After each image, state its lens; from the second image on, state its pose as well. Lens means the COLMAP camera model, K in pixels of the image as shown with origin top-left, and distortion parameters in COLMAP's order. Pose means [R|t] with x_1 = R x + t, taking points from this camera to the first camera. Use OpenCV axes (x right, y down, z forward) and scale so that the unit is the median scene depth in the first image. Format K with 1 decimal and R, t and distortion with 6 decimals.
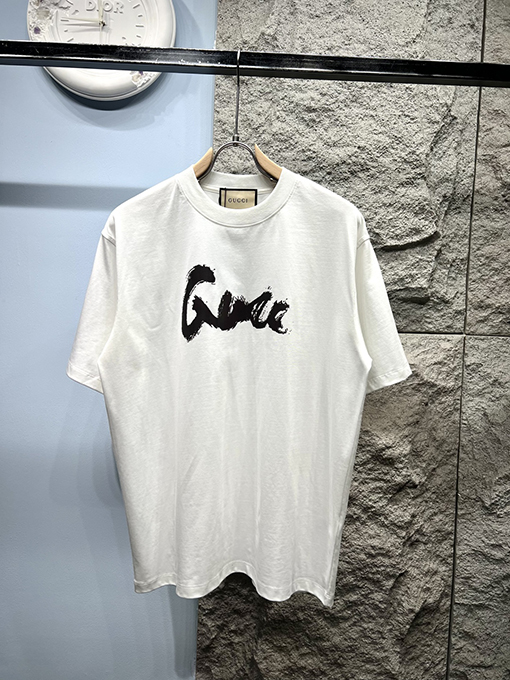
lens RADIAL K [[506.5, 0, 255.0], [0, 506.5, 340.0], [0, 0, 1]] dist [0.031415, -0.046416]
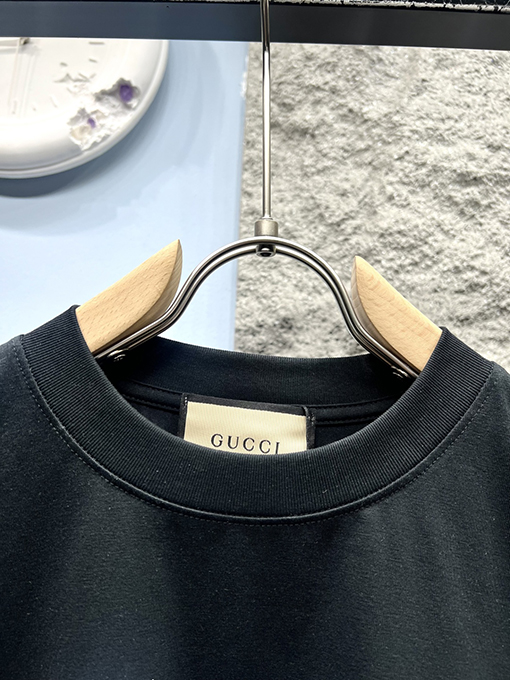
lens RADIAL K [[517.6, 0, 255.0], [0, 517.6, 340.0], [0, 0, 1]] dist [0.003482, -0.033472]
pose [[0.999102, -0.002950, -0.042278, -0.048832], [-0.007720, 0.968215, -0.249999, -0.203931], [0.041672, 0.250101, 0.967323, 0.581679]]
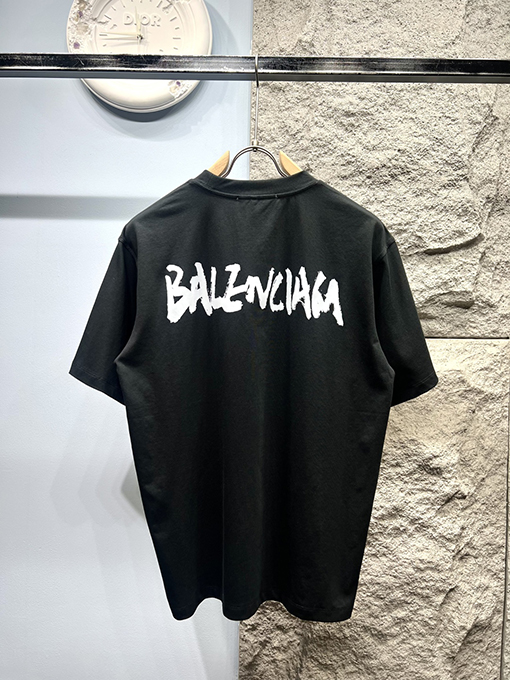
lens RADIAL K [[506.5, 0, 255.0], [0, 506.5, 340.0], [0, 0, 1]] dist [0.031415, -0.046416]
pose [[0.999096, -0.014036, -0.040123, -0.038956], [0.012927, 0.999531, -0.027762, 0.012141], [0.040494, 0.027218, 0.998809, 0.012996]]
